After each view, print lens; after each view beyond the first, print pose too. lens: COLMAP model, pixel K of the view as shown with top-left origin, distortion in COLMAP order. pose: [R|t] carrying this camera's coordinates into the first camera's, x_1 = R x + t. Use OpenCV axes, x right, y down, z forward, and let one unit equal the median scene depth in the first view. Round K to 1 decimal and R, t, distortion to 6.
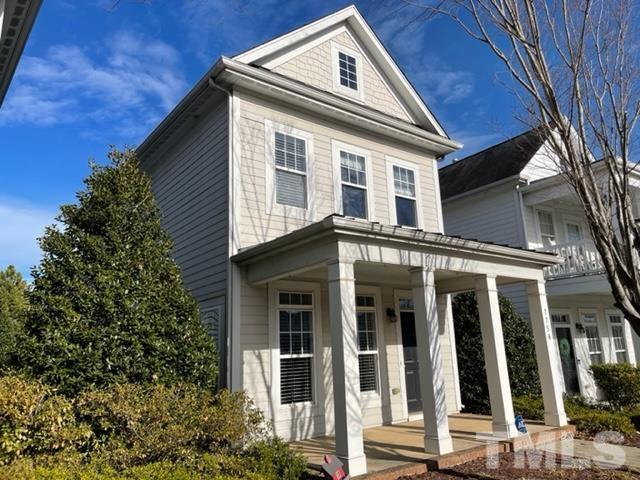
lens RADIAL K [[486.6, 0, 325.7], [0, 486.6, 235.9], [0, 0, 1]] dist [0.045973, -0.042131]
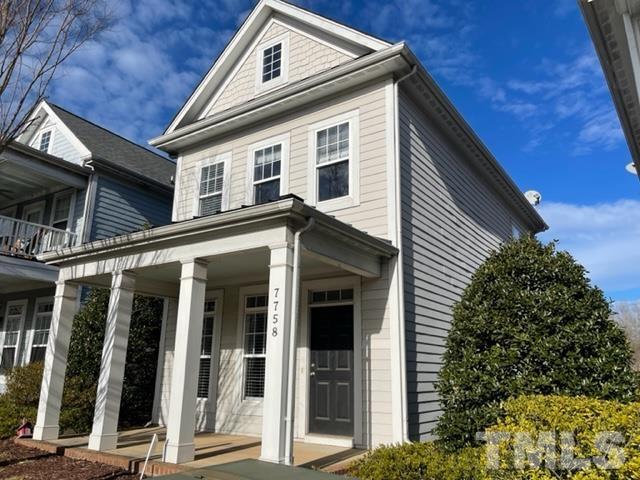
lens RADIAL K [[486.6, 0, 324.6], [0, 486.6, 243.0], [0, 0, 1]] dist [0.045973, -0.042131]
pose [[0.304484, -0.201449, -0.930972, 1.055004], [0.194912, 0.969875, -0.146119, 0.194989], [0.932362, -0.136967, 0.334576, 0.851982]]
